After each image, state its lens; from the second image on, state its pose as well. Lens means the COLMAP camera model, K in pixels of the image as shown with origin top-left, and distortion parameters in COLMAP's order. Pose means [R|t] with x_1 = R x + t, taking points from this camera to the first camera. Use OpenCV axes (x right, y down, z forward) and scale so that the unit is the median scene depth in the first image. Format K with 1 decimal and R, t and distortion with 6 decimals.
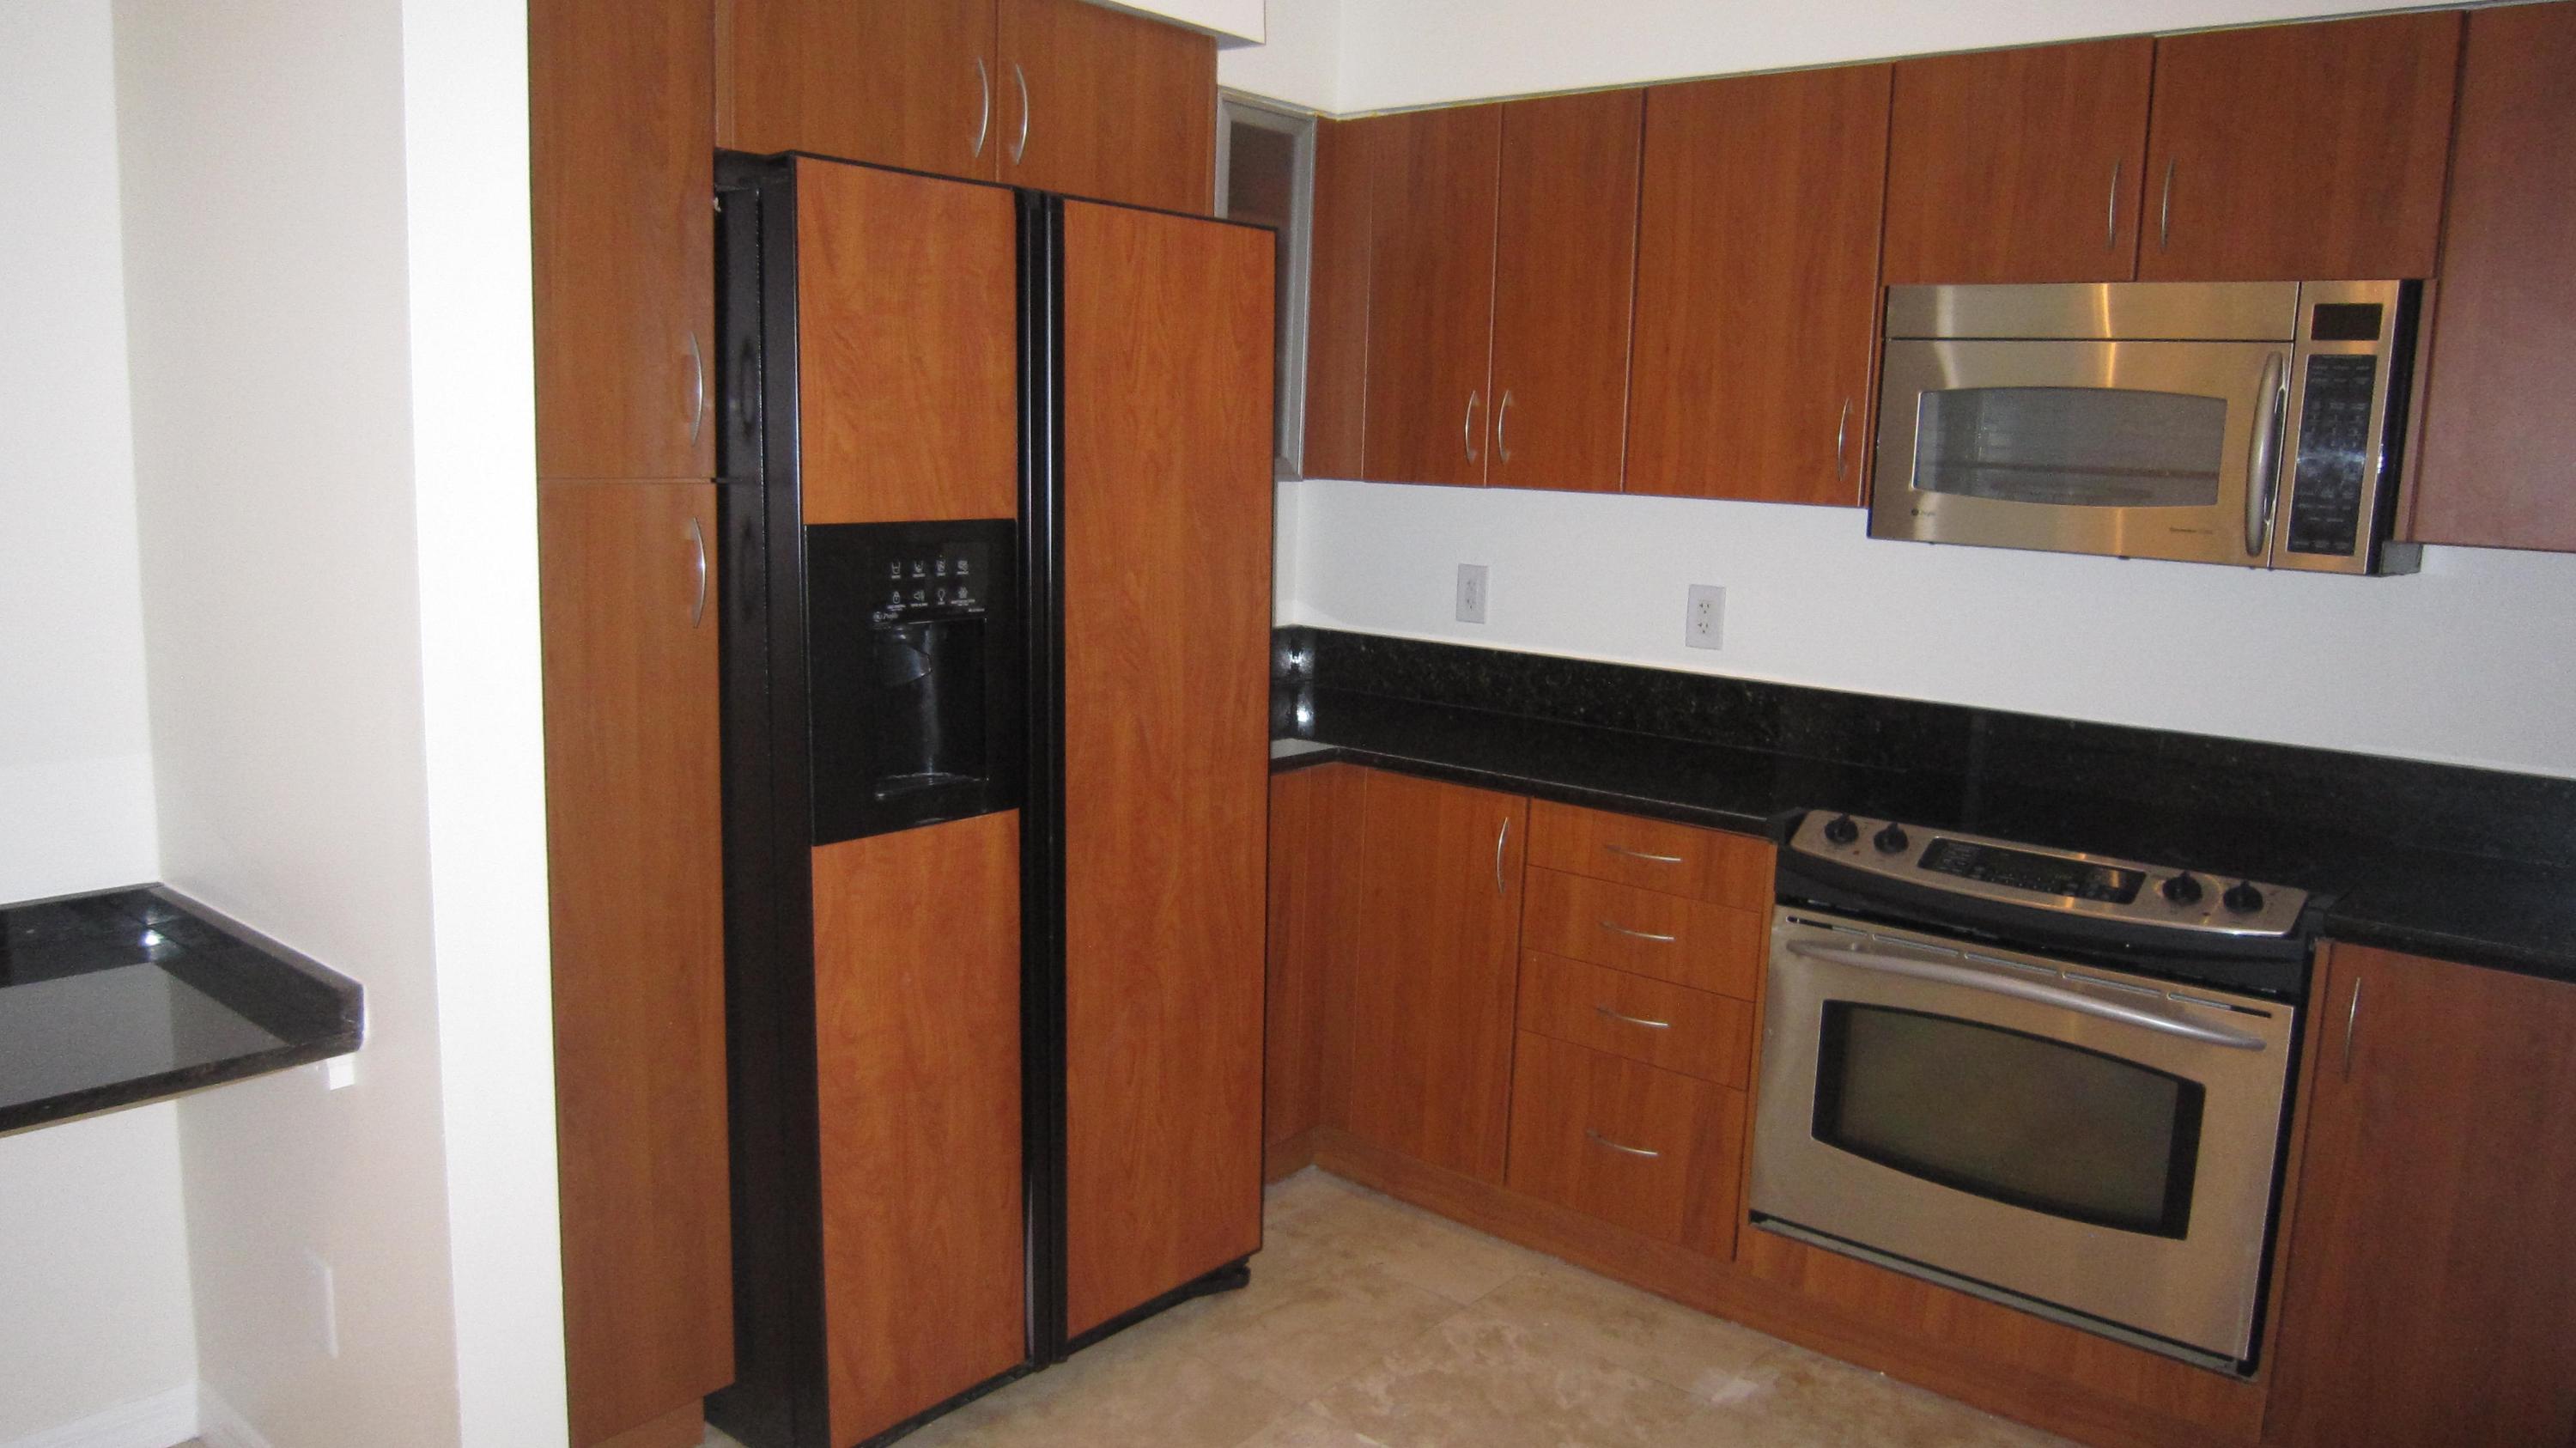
lens RADIAL K [[1808.3, 0, 1288.0], [0, 1808.3, 724.0], [0, 0, 1]] dist [-0.058594, 0.003222]
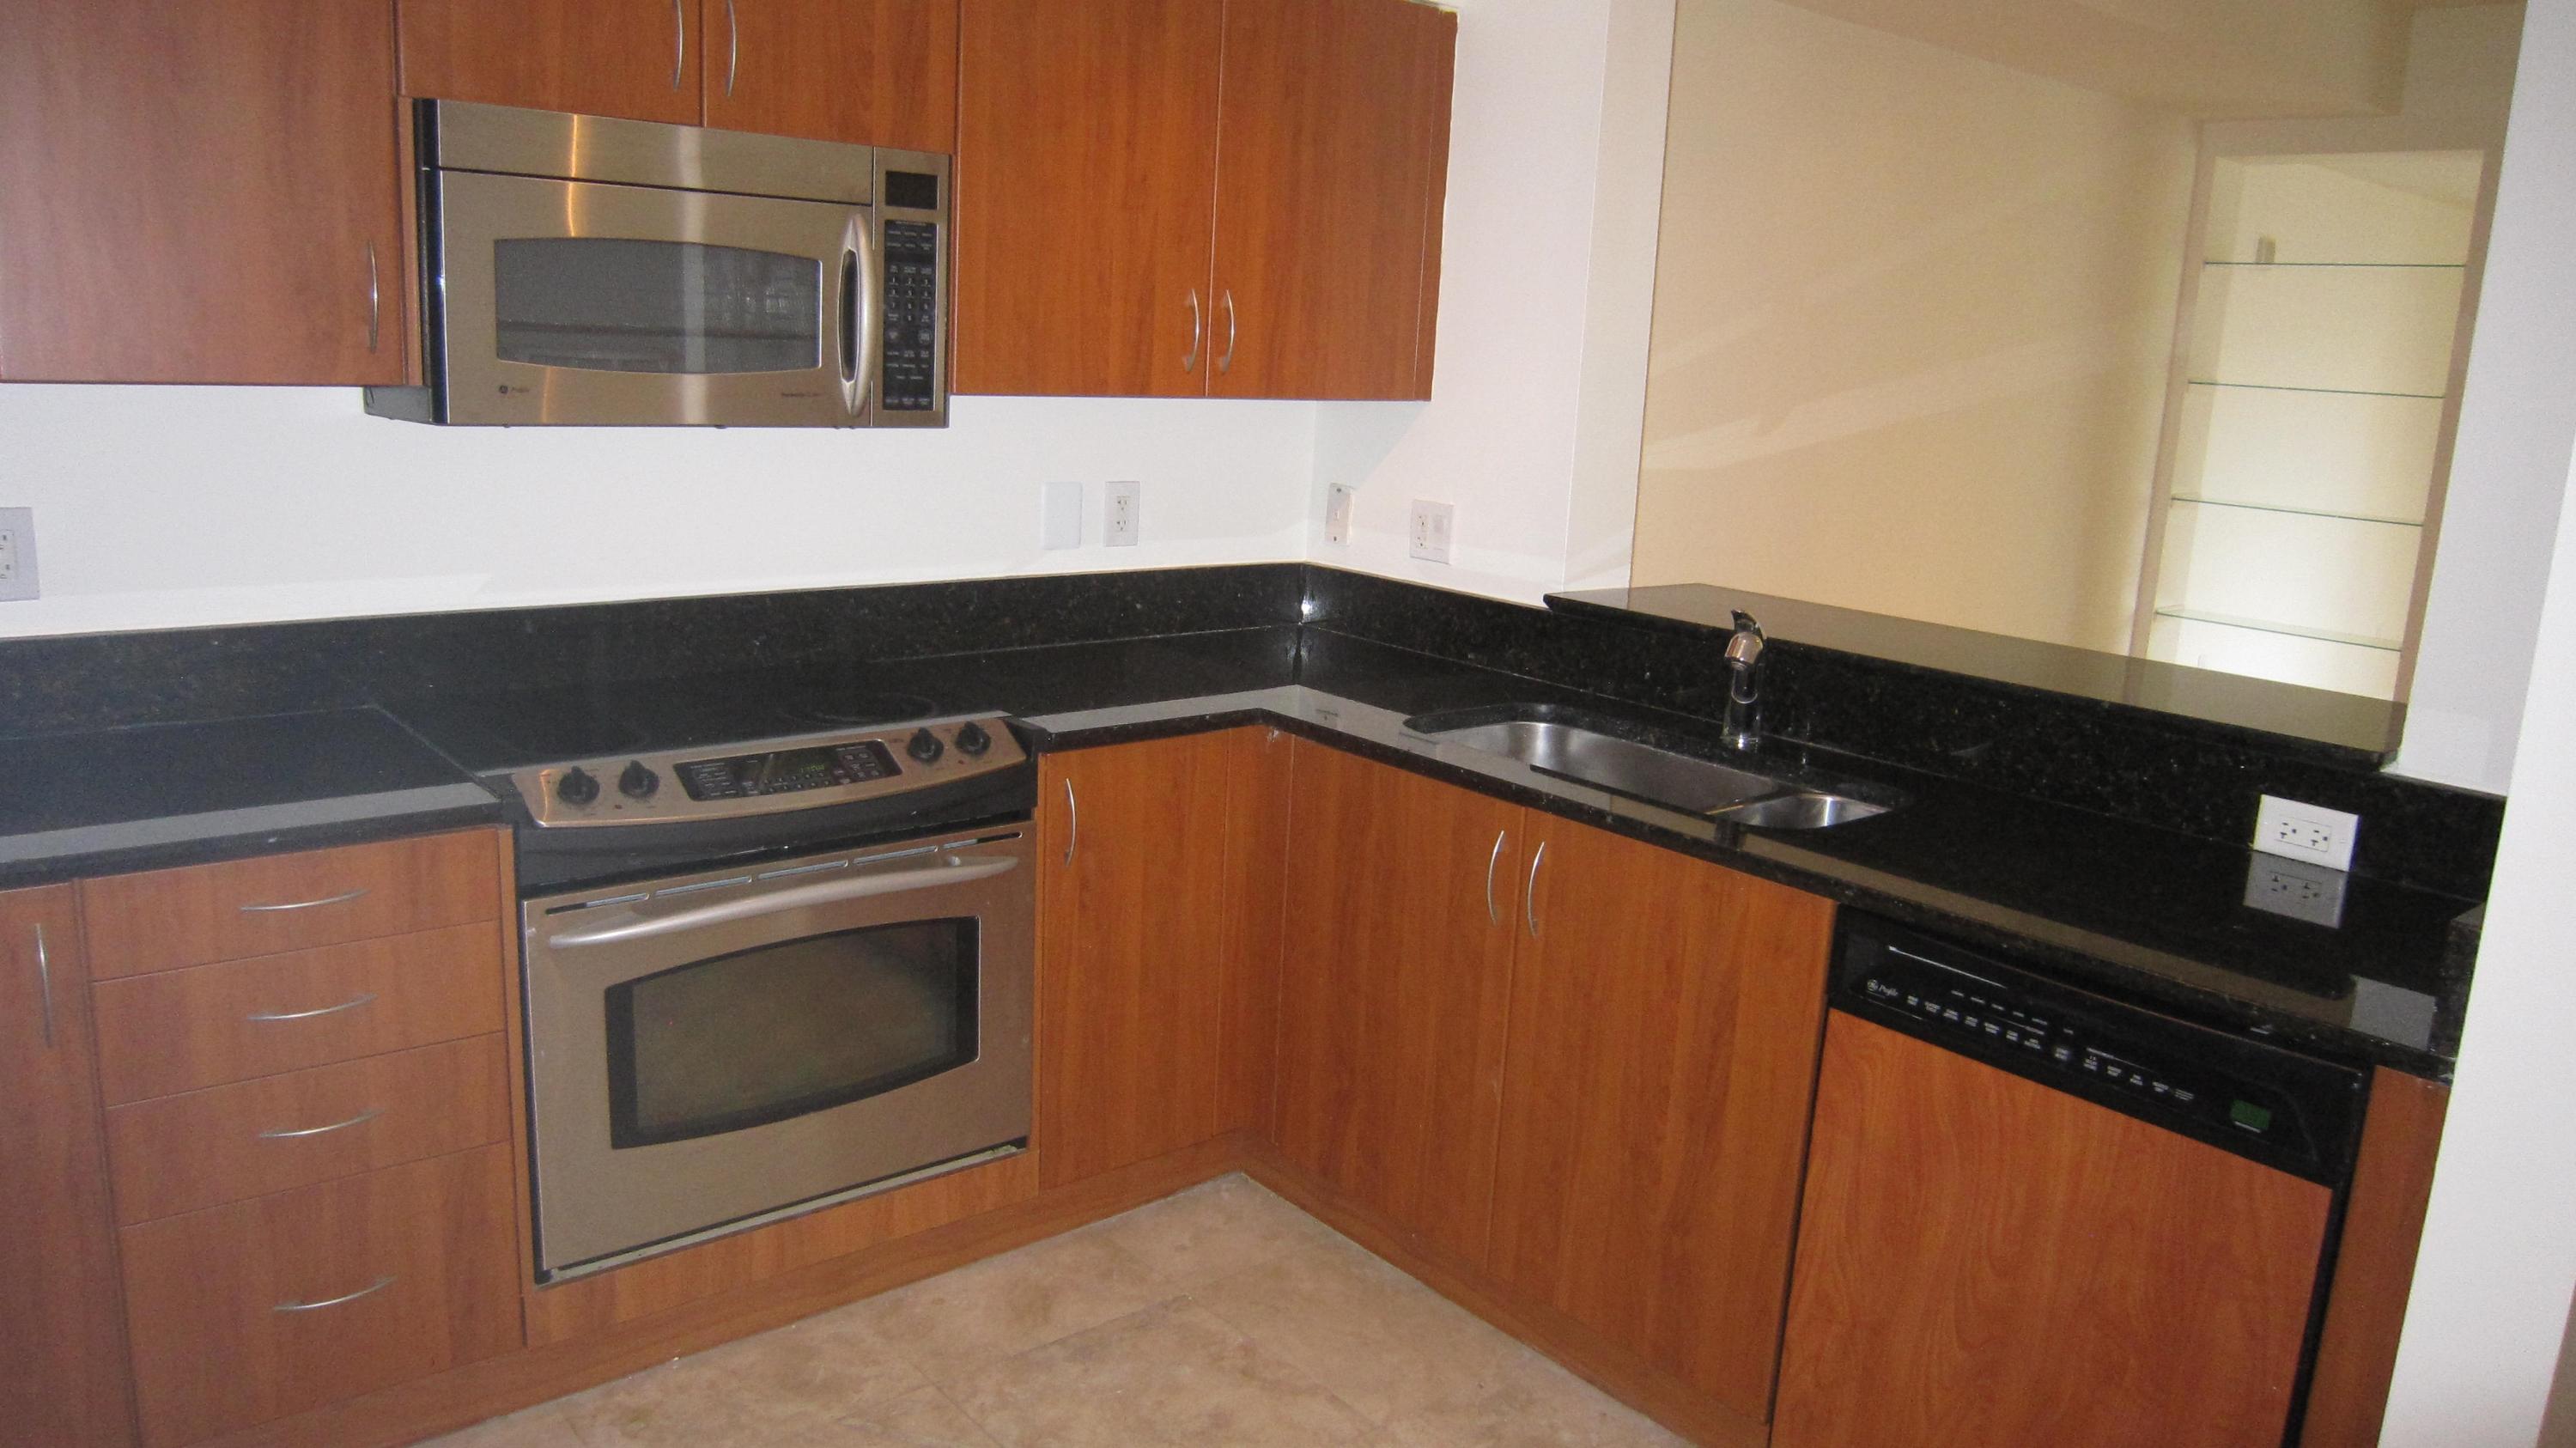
lens RADIAL K [[1808.3, 0, 1288.0], [0, 1808.3, 724.0], [0, 0, 1]] dist [-0.058594, 0.003222]
pose [[0.194147, -0.222844, 0.955326, -0.428133], [0.122289, 0.971757, 0.201825, -0.098953], [-0.973320, 0.077642, 0.215915, 0.535957]]
